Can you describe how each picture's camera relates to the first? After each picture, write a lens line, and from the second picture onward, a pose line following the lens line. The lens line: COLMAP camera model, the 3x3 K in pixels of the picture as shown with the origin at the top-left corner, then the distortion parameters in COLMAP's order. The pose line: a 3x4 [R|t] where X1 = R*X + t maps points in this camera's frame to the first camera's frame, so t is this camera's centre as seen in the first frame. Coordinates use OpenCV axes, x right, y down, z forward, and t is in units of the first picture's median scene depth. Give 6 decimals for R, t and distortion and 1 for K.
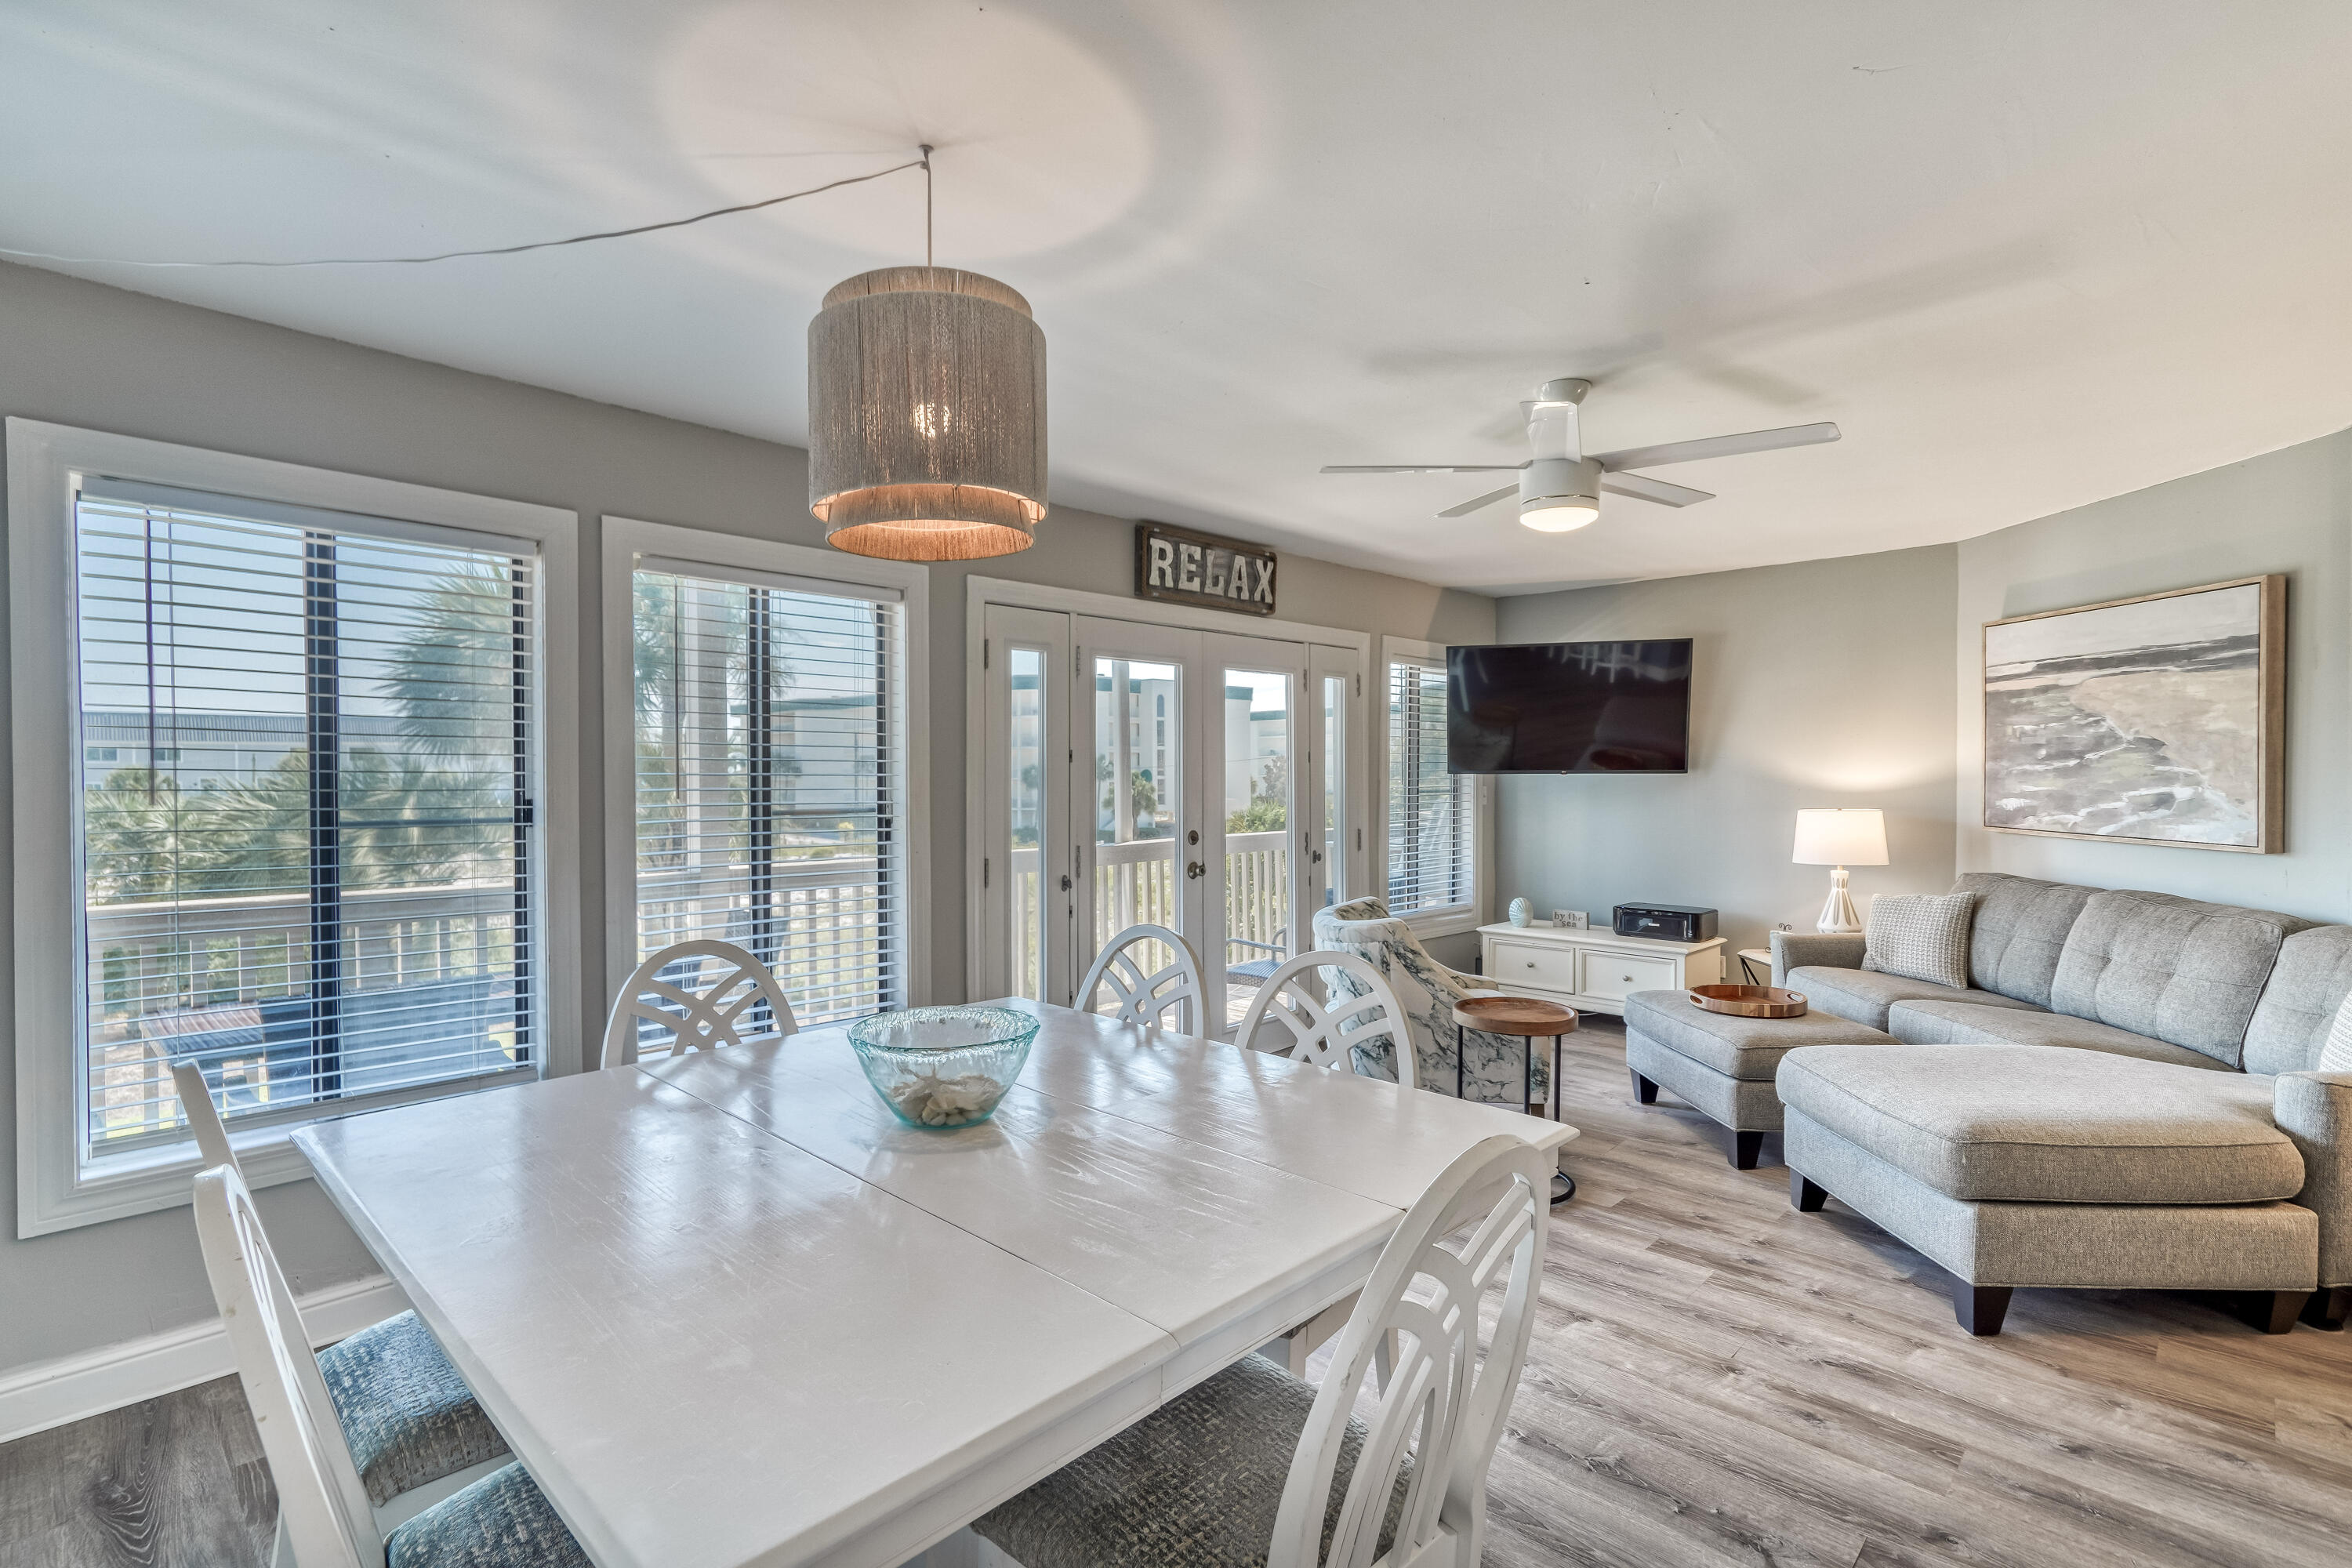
lens RADIAL K [[1107.0, 0, 1172.3], [0, 1107.0, 786.3], [0, 0, 1]] dist [0.040934, -0.000048]
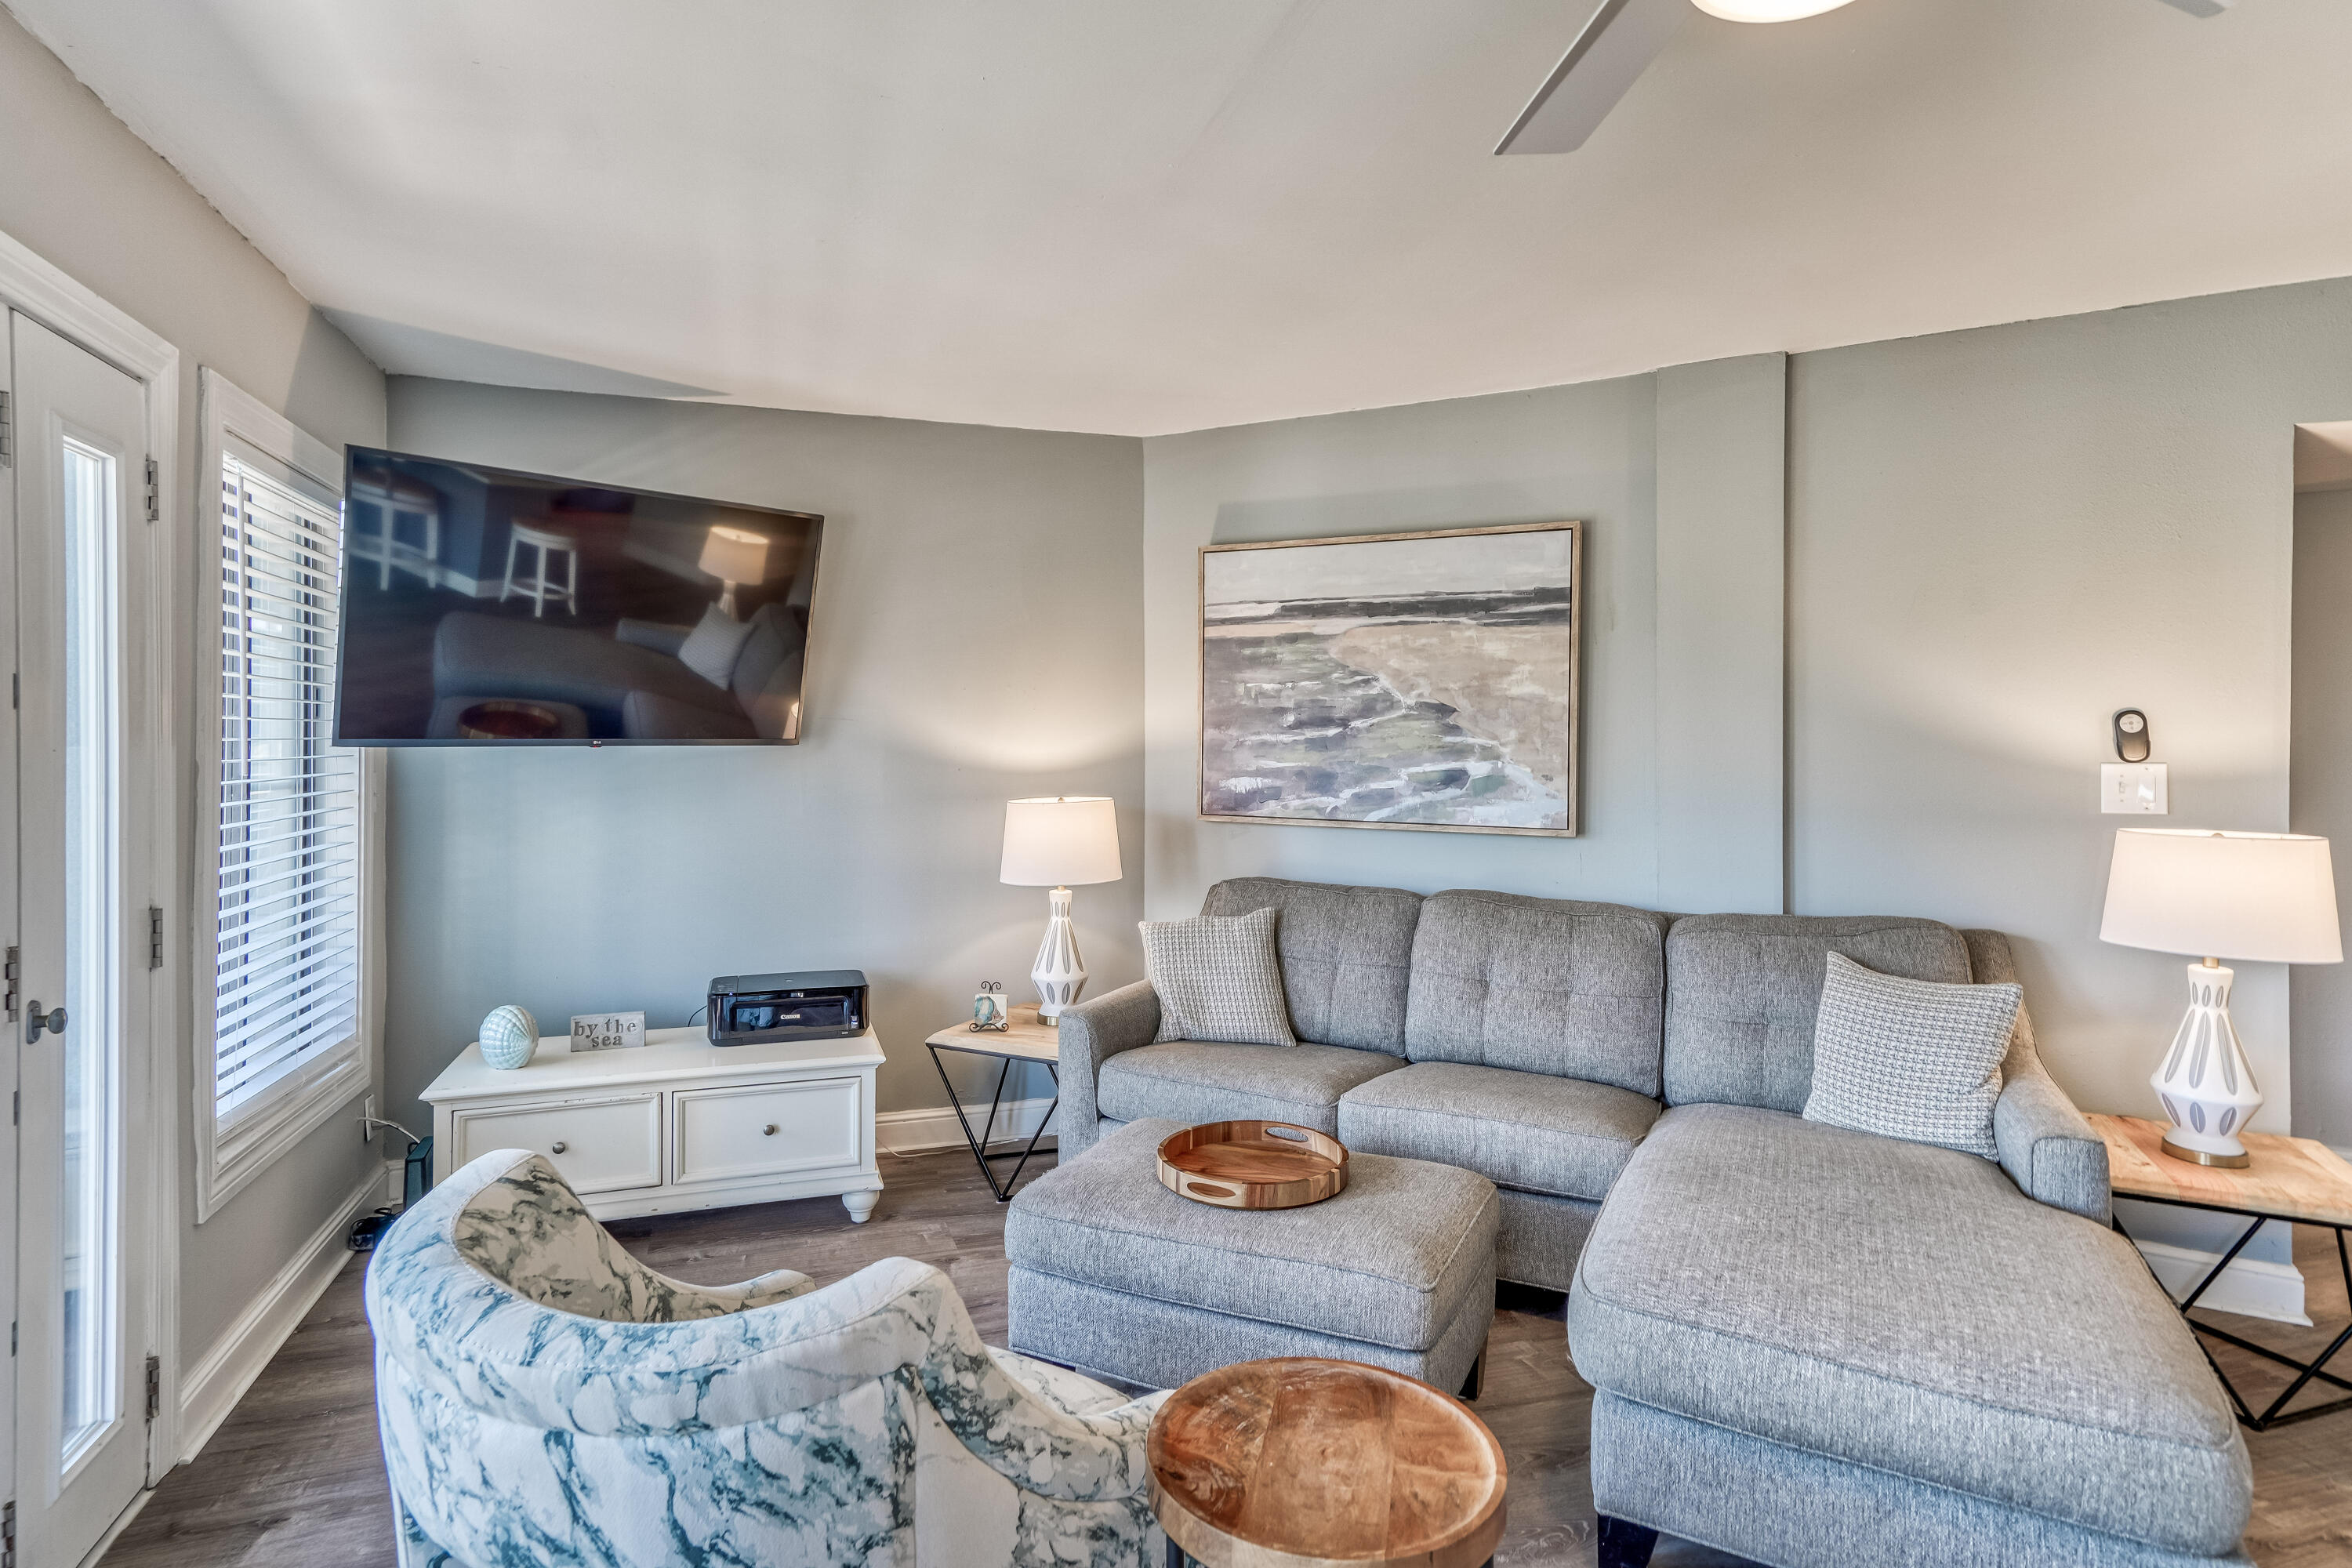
lens RADIAL K [[1255.7, 0, 1166.0], [0, 1255.7, 754.0], [0, 0, 1]] dist [0.009972, 0.000156]
pose [[0.475586, -0.006451, 0.879646, -0.039980], [0.008879, 0.999957, 0.002533, -0.008641], [-0.879625, 0.006605, 0.475623, 0.690868]]
